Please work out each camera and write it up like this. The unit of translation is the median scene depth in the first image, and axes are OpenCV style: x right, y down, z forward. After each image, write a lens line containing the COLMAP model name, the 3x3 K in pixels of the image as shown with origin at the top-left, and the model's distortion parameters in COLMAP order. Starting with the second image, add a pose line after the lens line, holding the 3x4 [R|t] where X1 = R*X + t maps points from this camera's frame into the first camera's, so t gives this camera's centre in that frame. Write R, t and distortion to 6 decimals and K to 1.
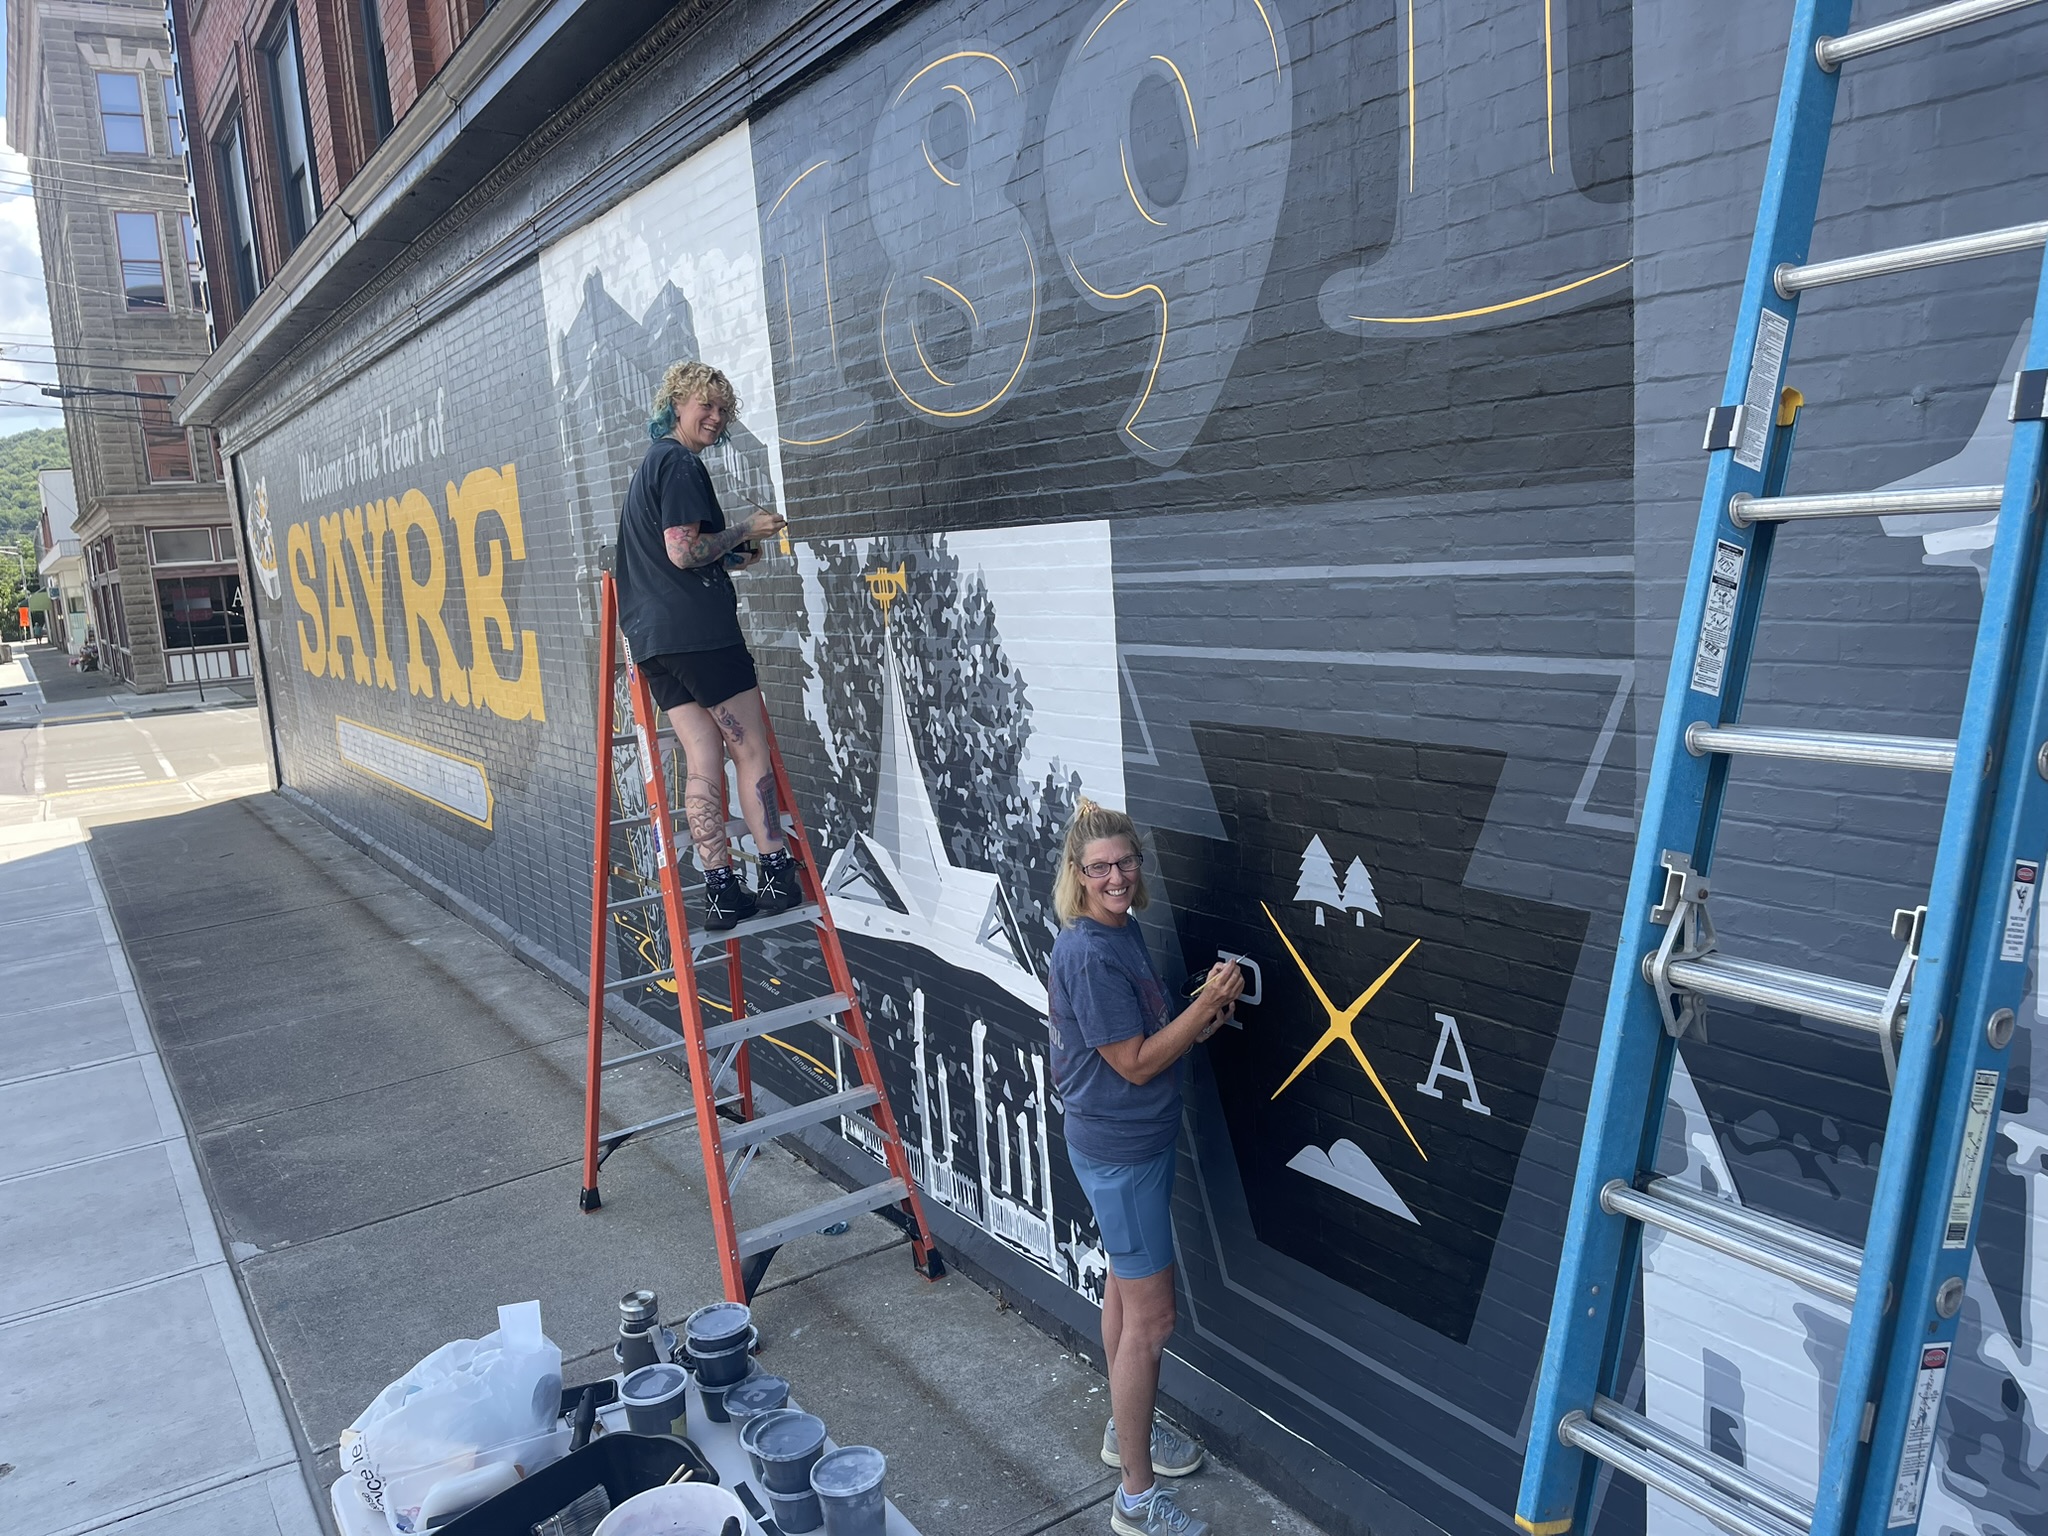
lens RADIAL K [[1516.5, 0, 1029.5], [0, 1516.5, 781.1], [0, 0, 1]] dist [0.035490, -0.004819]
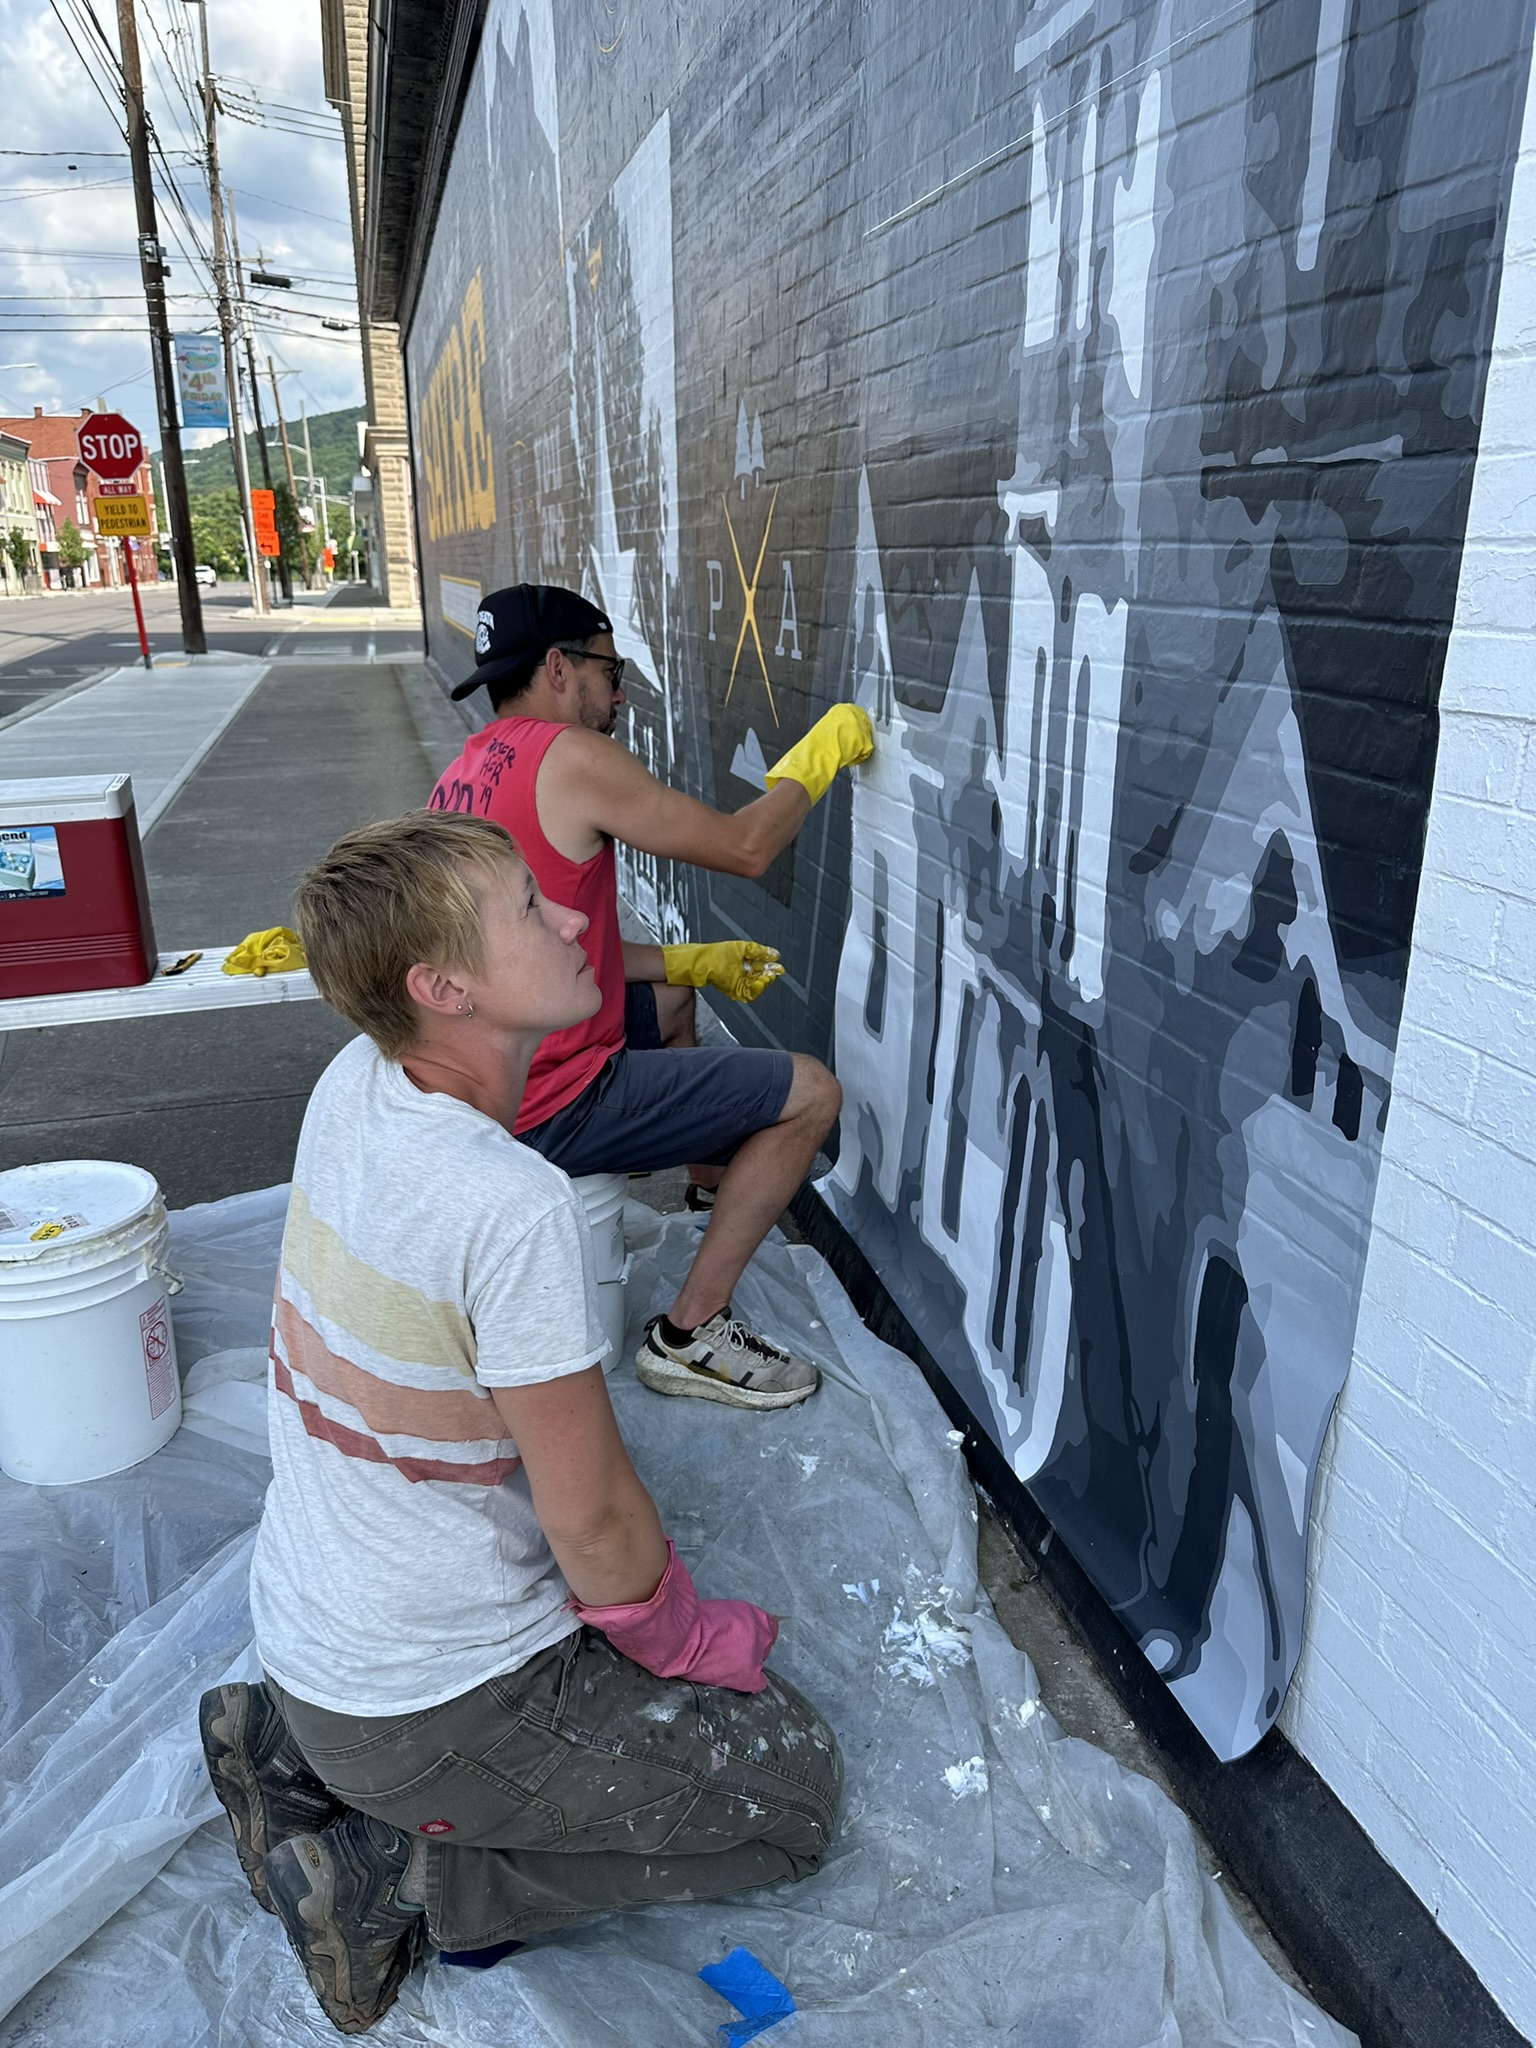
lens RADIAL K [[1448.7, 0, 766.5], [0, 1448.7, 1028.5], [0, 0, 1]] dist [-0.001644, -0.000480]
pose [[0.944994, 0.162378, -0.283938, 0.582857], [-0.114386, 0.977321, 0.178214, 0.286135], [0.306436, -0.135932, 0.942135, 0.070504]]
